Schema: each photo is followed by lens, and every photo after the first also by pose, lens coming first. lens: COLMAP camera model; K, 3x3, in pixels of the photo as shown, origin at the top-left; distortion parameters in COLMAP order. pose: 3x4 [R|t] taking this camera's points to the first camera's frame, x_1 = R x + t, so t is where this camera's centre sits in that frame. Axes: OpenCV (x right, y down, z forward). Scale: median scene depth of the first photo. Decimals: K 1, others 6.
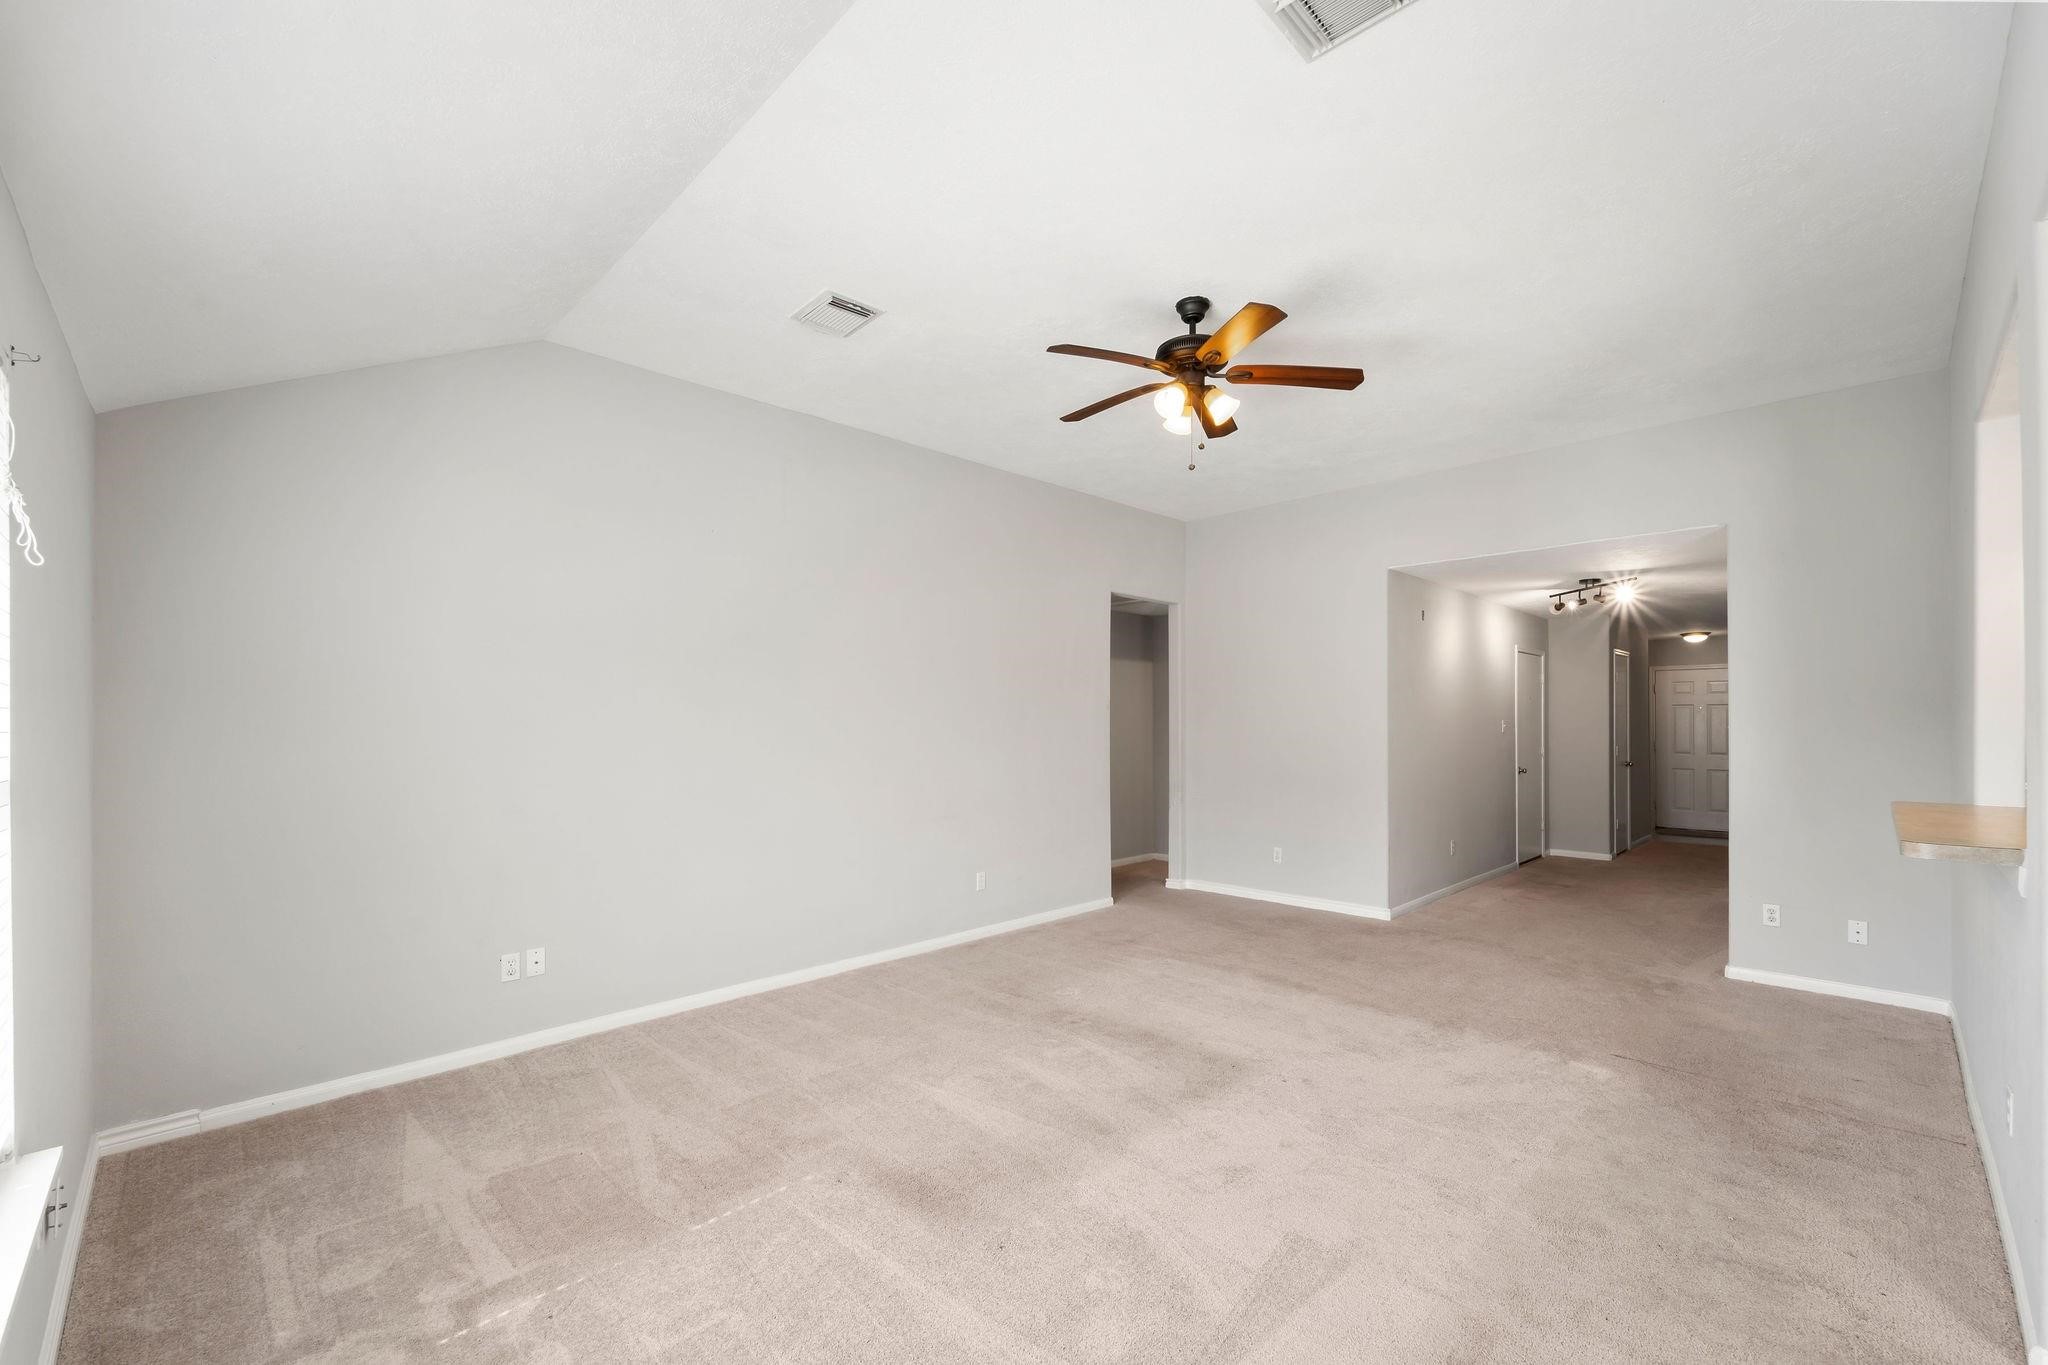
lens RADIAL K [[839.5, 0, 1028.6], [0, 839.5, 716.5], [0, 0, 1]] dist [-0.000493, -0.000750]
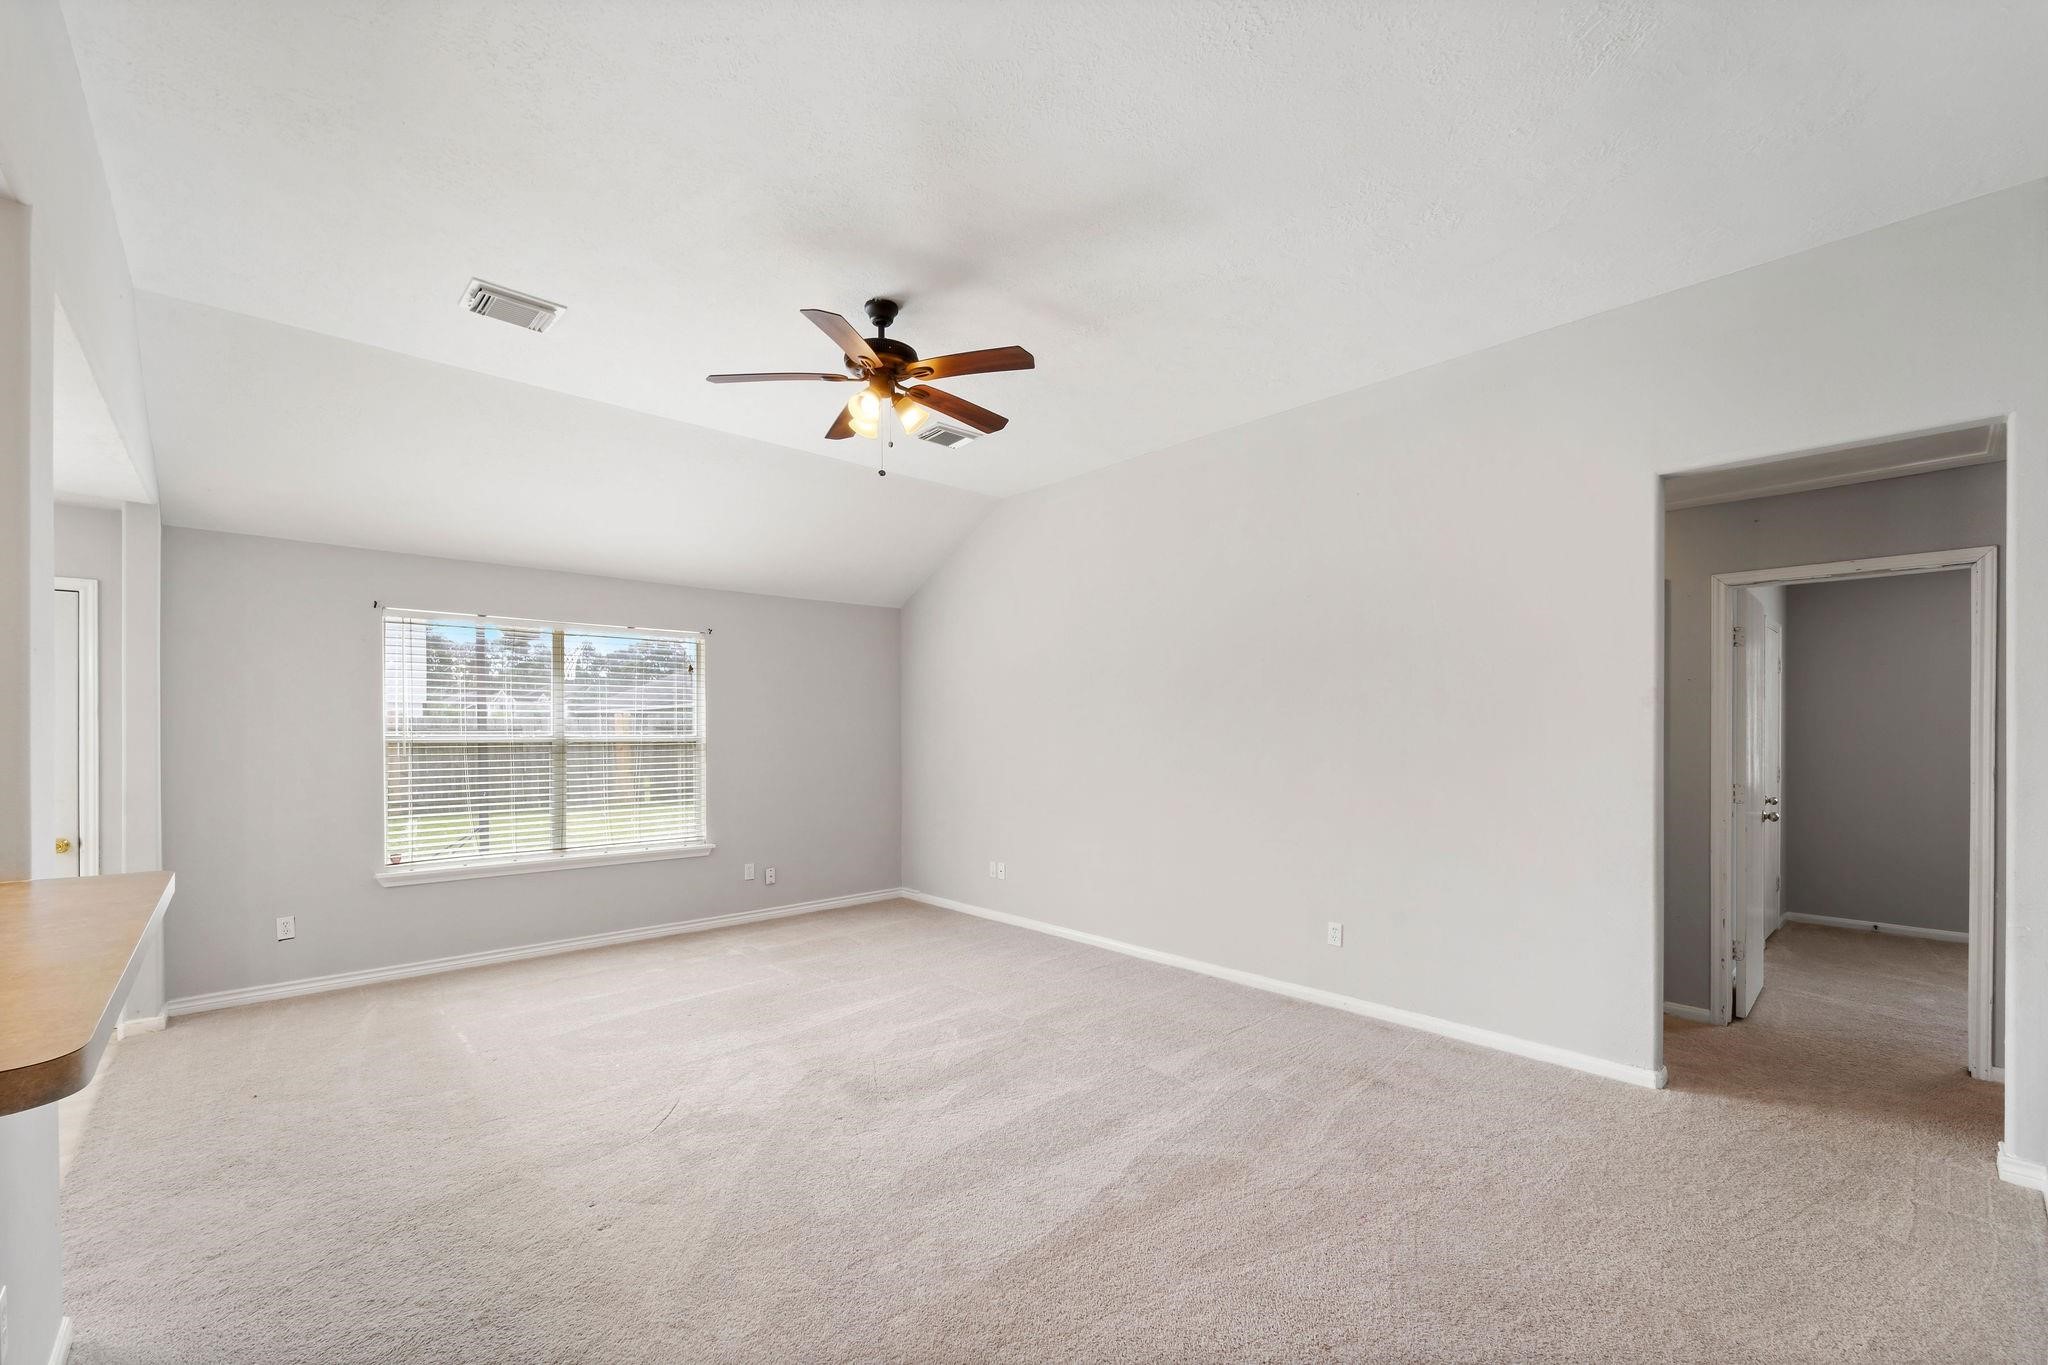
lens RADIAL K [[837.4, 0, 1033.3], [0, 837.4, 729.8], [0, 0, 1]] dist [0.001255, 0.000057]
pose [[-0.035928, 0.000742, -0.999354, 1.062620], [0.005534, 0.999985, 0.000544, 0.007217], [0.999339, -0.005511, -0.035932, 1.093836]]
